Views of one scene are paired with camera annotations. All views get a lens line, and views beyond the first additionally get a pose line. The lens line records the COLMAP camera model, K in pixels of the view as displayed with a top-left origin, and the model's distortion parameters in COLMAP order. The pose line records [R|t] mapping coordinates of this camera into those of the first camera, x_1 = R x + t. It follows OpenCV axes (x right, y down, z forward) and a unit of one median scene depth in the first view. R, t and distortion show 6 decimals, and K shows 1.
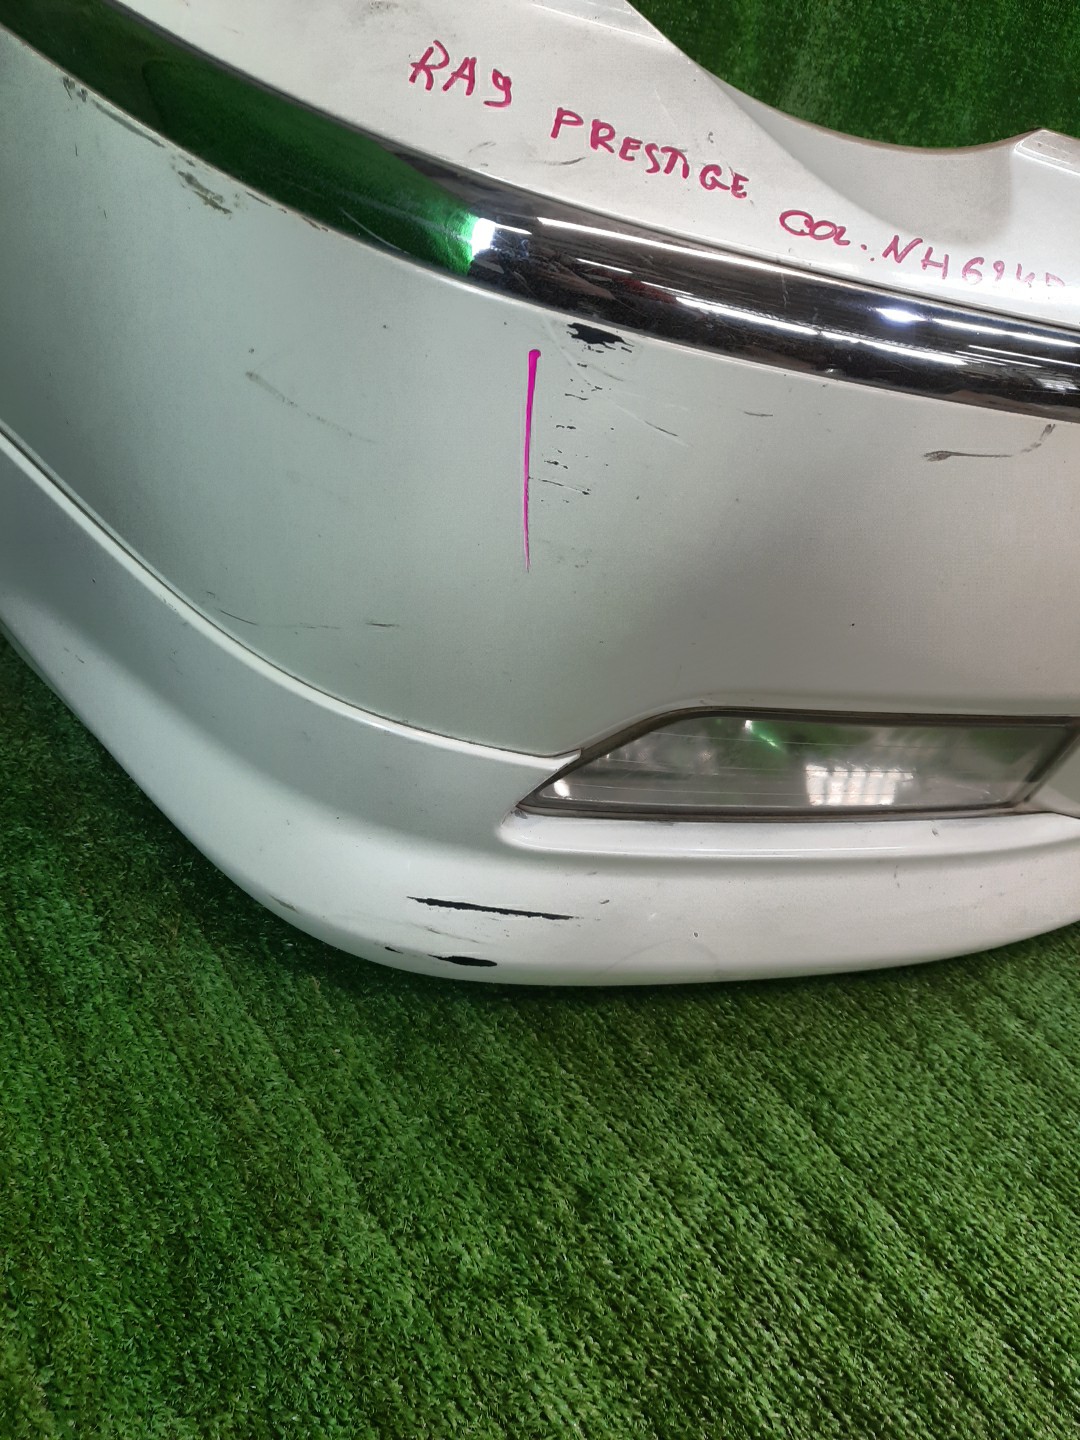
lens RADIAL K [[1113.7, 0, 538.8], [0, 1113.7, 690.1], [0, 0, 1]] dist [0.072256, -0.046090]
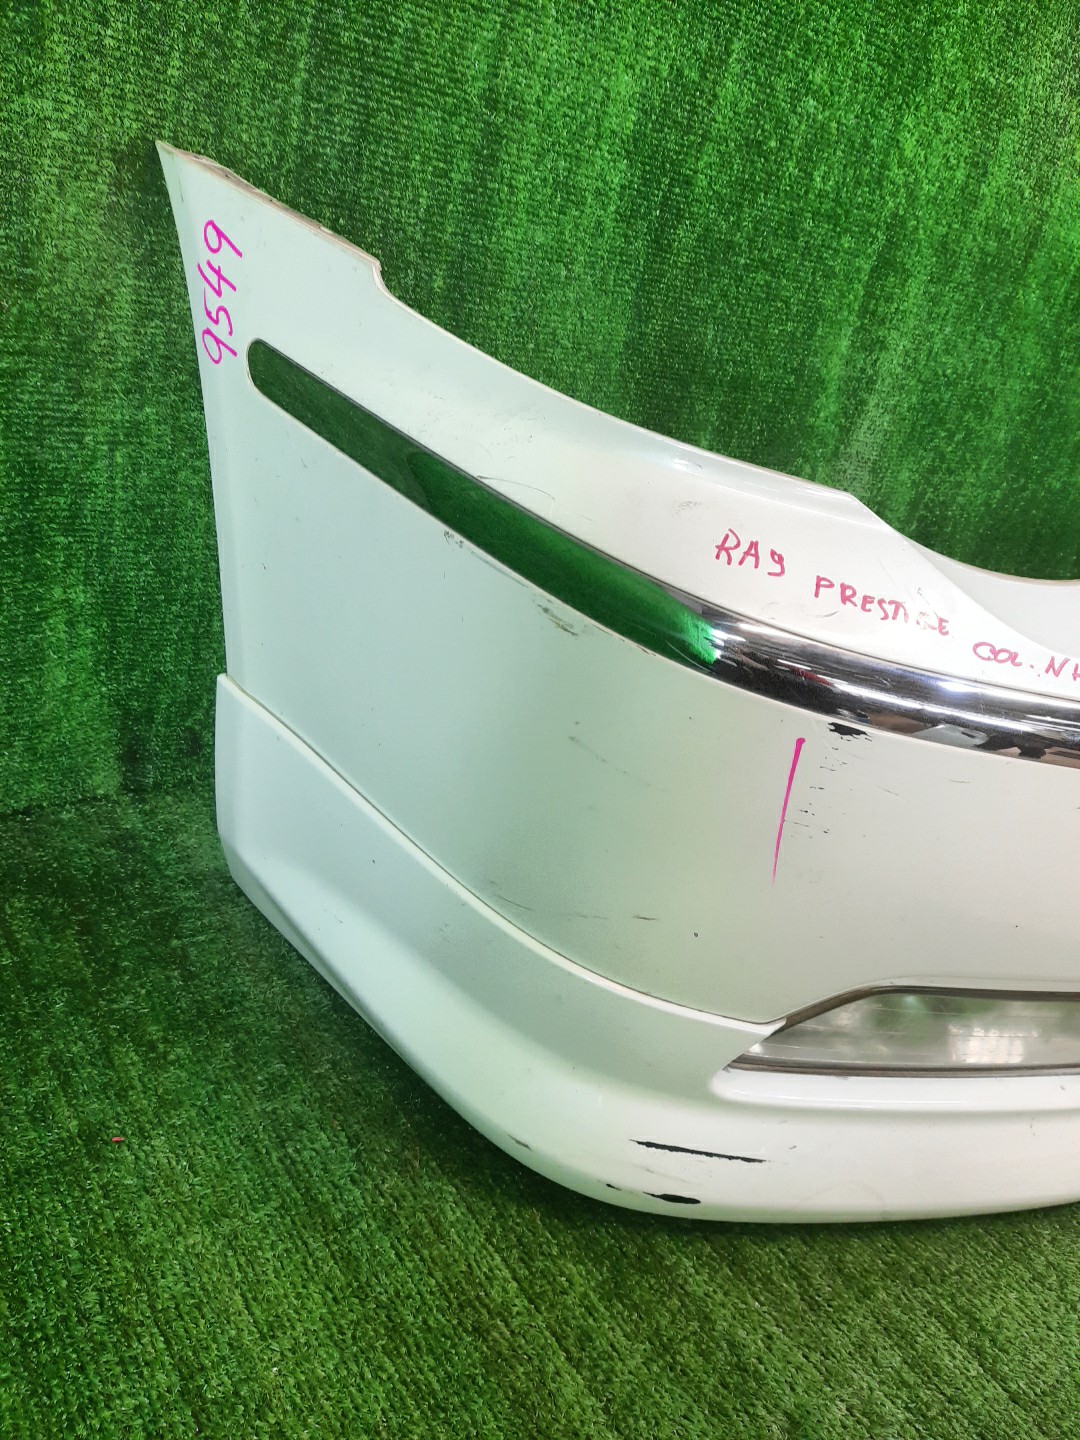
lens RADIAL K [[1113.7, 0, 538.8], [0, 1113.7, 690.1], [0, 0, 1]] dist [0.072256, -0.046090]
pose [[0.999836, 0.018075, -0.001478, -0.215759], [-0.018069, 0.985913, -0.166278, -0.082094], [-0.001549, 0.166278, 0.986078, -0.248900]]
